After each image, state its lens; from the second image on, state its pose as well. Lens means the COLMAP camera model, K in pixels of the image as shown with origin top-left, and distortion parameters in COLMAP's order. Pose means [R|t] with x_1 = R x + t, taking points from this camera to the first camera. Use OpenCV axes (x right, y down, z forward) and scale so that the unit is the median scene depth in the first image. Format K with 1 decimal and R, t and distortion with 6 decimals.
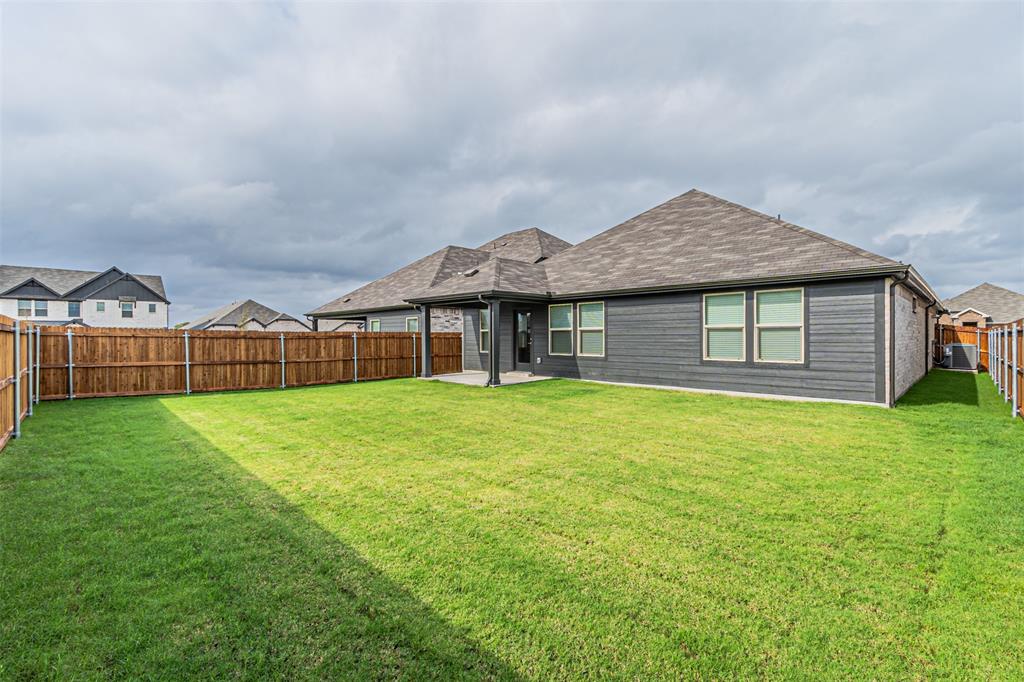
lens RADIAL K [[447.6, 0, 517.7], [0, 447.6, 338.4], [0, 0, 1]] dist [0.005465, -0.001402]
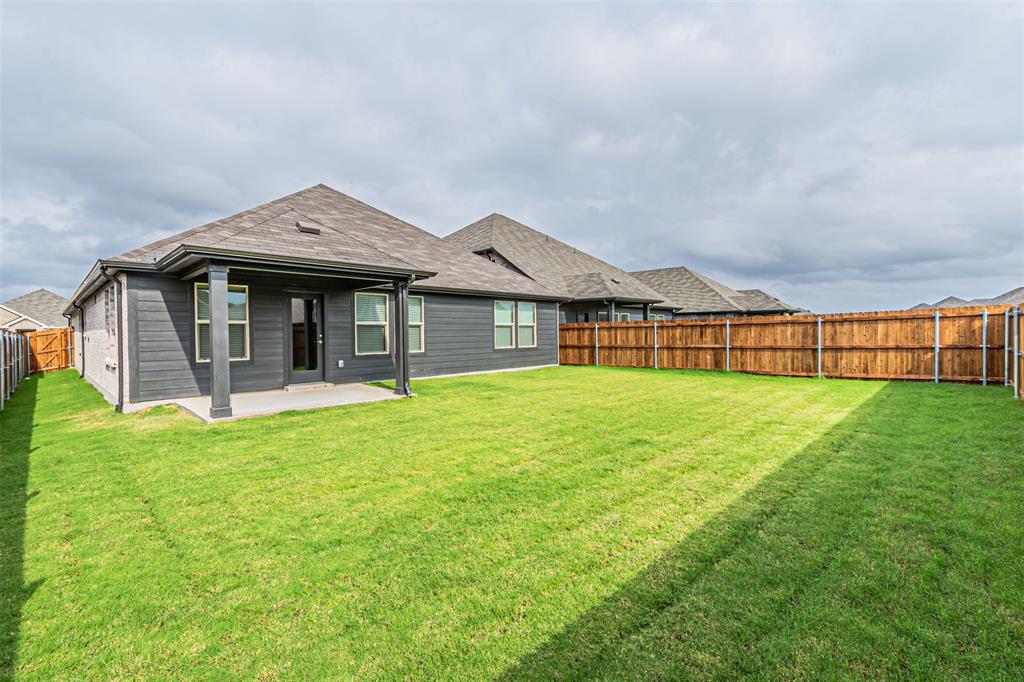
lens RADIAL K [[447.6, 0, 508.6], [0, 447.6, 339.5], [0, 0, 1]] dist [0.005465, -0.001402]
pose [[-0.003100, -0.013790, 0.999900, -0.751524], [0.013484, 0.999813, 0.013830, 0.001611], [-0.999904, 0.013525, -0.002914, 0.762074]]
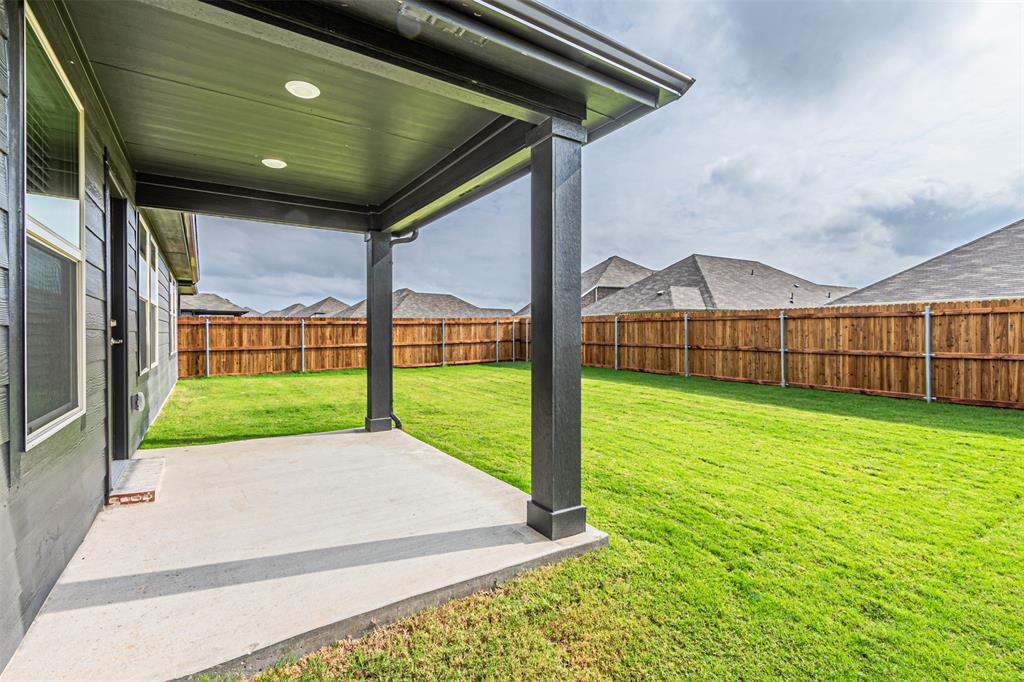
lens RADIAL K [[447.6, 0, 505.0], [0, 447.6, 334.4], [0, 0, 1]] dist [0.005465, -0.001402]
pose [[-0.983363, 0.004189, 0.181606, -0.215226], [0.005604, 0.999958, 0.007282, 0.007039], [-0.181568, 0.008178, -0.983344, 1.303216]]
